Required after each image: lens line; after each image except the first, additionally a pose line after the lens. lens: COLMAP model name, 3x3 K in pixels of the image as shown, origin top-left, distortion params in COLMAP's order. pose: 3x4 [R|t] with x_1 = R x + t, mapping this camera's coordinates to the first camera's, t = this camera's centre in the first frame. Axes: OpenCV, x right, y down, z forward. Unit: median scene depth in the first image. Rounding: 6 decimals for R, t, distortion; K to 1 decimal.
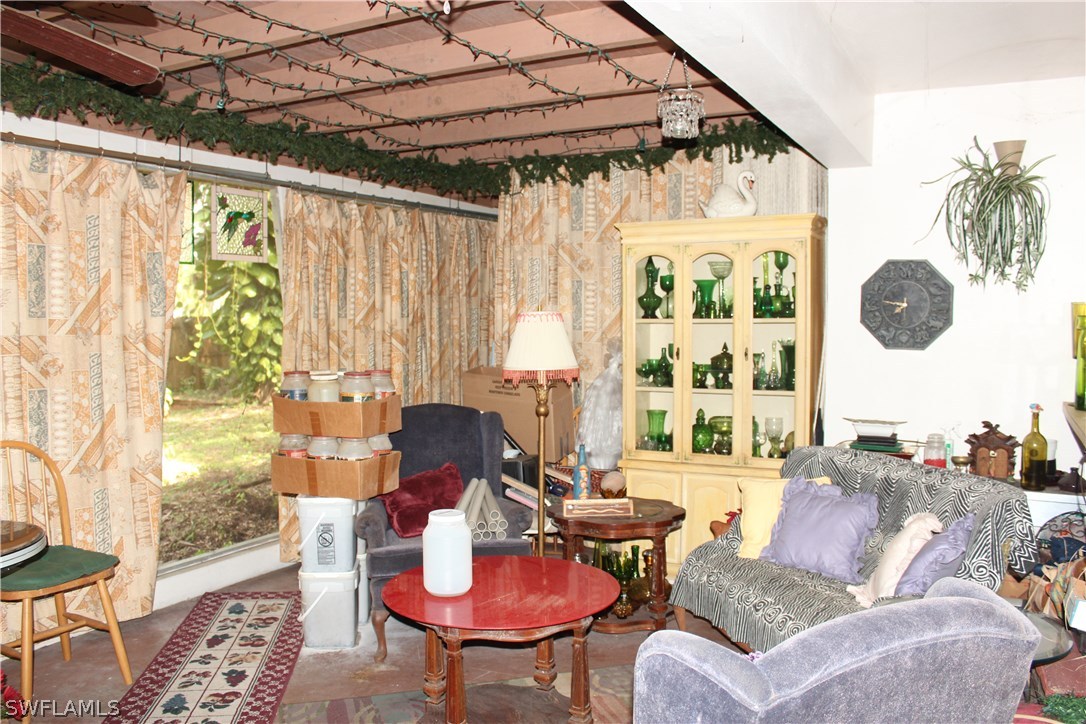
lens RADIAL K [[888.9, 0, 543.0], [0, 888.9, 356.2], [0, 0, 1]] dist [-0.100643, 0.033964]
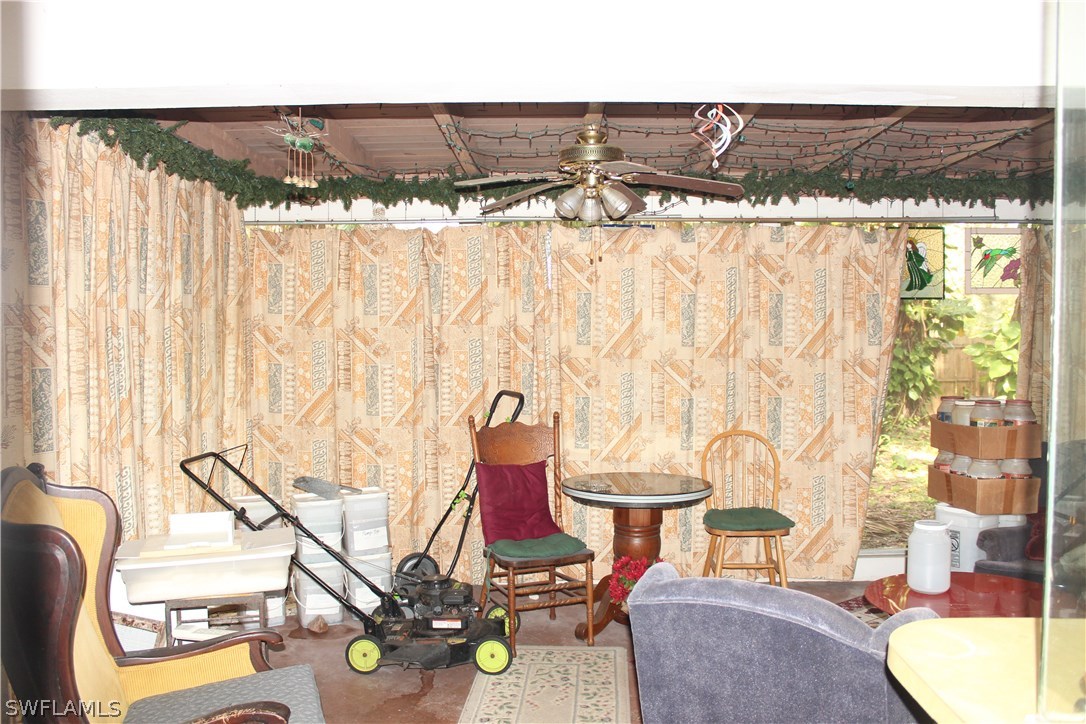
lens RADIAL K [[888.9, 0, 541.5], [0, 888.9, 365.7], [0, 0, 1]] dist [-0.100643, 0.033964]
pose [[0.467186, 0.035557, -0.883444, 0.478791], [-0.041472, 0.998973, 0.018276, -0.021269], [0.883186, 0.028100, 0.468181, -0.006297]]
